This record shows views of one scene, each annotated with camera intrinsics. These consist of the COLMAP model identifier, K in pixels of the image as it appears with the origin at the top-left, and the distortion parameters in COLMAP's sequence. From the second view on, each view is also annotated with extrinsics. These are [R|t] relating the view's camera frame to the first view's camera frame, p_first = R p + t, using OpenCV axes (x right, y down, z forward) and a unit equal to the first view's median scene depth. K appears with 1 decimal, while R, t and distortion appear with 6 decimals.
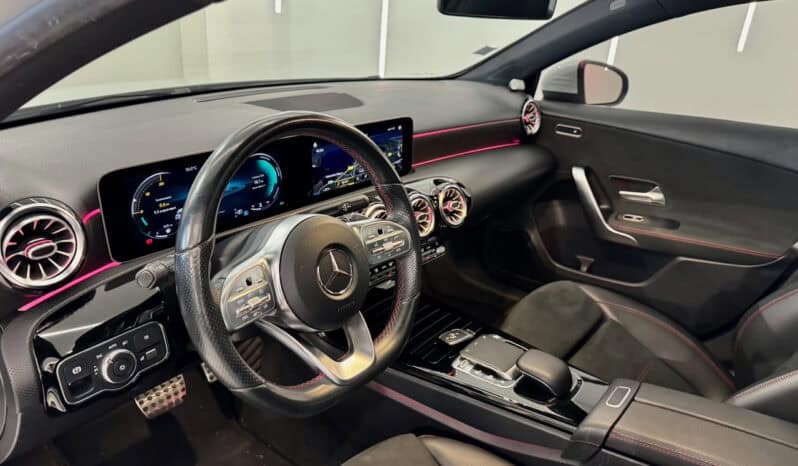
lens RADIAL K [[560.7, 0, 402.2], [0, 560.7, 232.4], [0, 0, 1]] dist [0.058103, 0.002473]
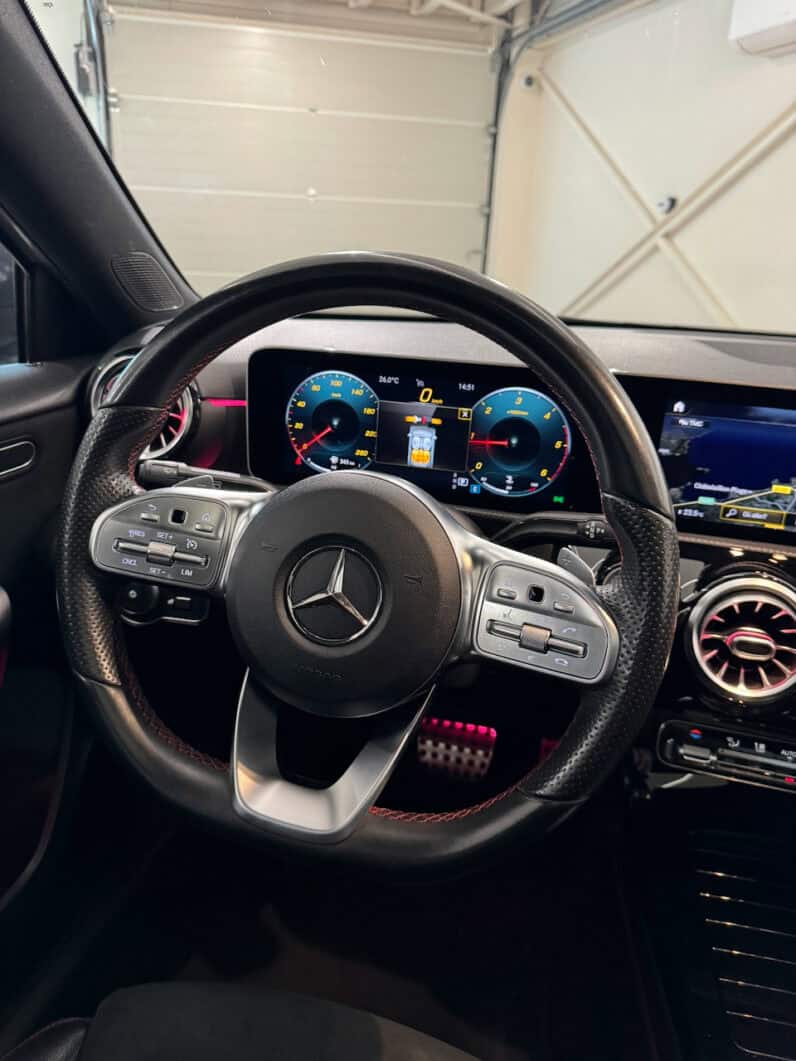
lens RADIAL K [[753.6, 0, 388.6], [0, 753.6, 522.7], [0, 0, 1]] dist [0.059775, -0.075361]
pose [[0.422890, 0.281959, -0.861199, 0.285250], [-0.367900, 0.921934, 0.121187, -0.053149], [0.828138, 0.265586, 0.493610, 0.490592]]
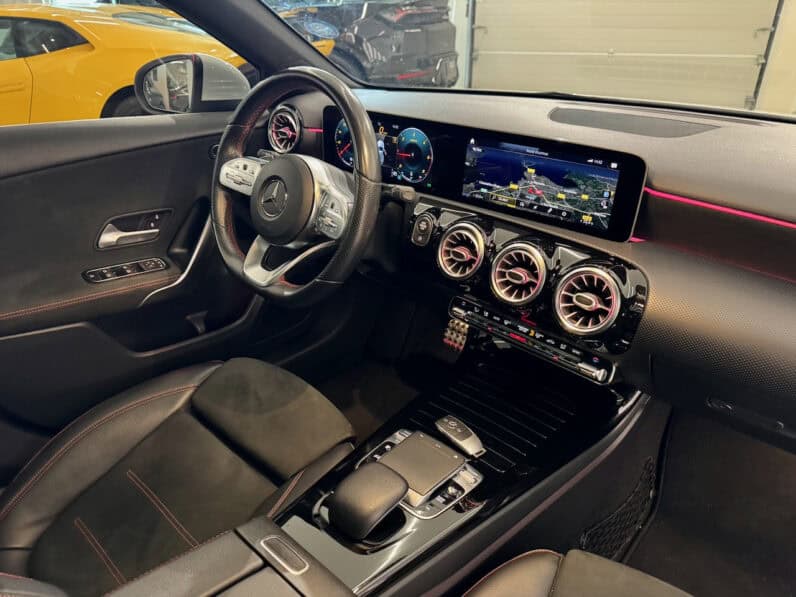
lens RADIAL K [[560.1, 0, 402.2], [0, 560.1, 315.5], [0, 0, 1]] dist [0.055736, -0.031970]
pose [[-0.062150, 0.419509, -0.905621, 0.768781], [-0.394919, 0.822985, 0.408332, -0.236822], [0.916611, 0.383025, 0.114523, 0.839695]]
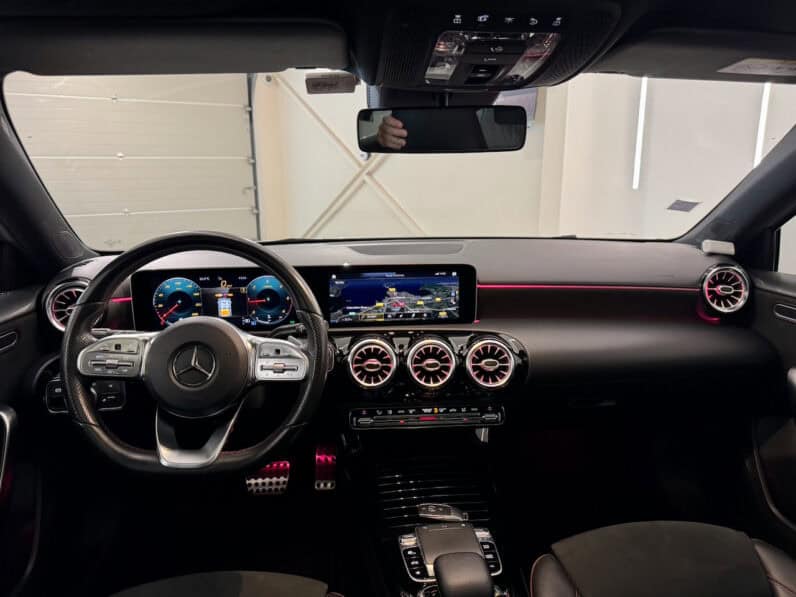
lens RADIAL K [[560.1, 0, 405.7], [0, 560.1, 296.1], [0, 0, 1]] dist [0.055736, -0.031970]
pose [[0.720009, 0.087729, -0.688397, 0.665622], [-0.225036, 0.967889, -0.112023, -0.024709], [0.656465, 0.235571, 0.716631, 0.290282]]
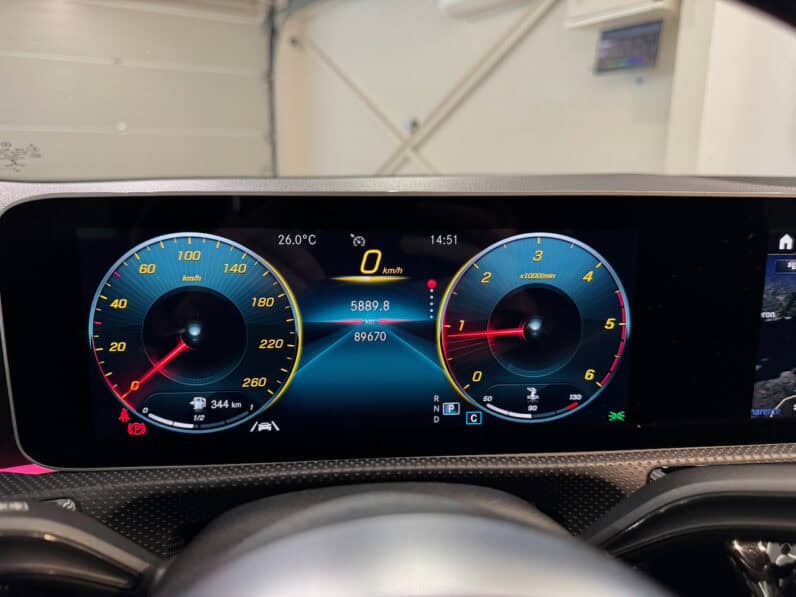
lens RADIAL K [[565.4, 0, 392.0], [0, 565.4, 294.0], [0, 0, 1]] dist [0.059775, -0.075361]
pose [[0.694141, 0.100839, -0.712741, -0.079982], [-0.246574, 0.963548, -0.103816, -0.048327], [0.676291, 0.247806, 0.693702, 0.630682]]
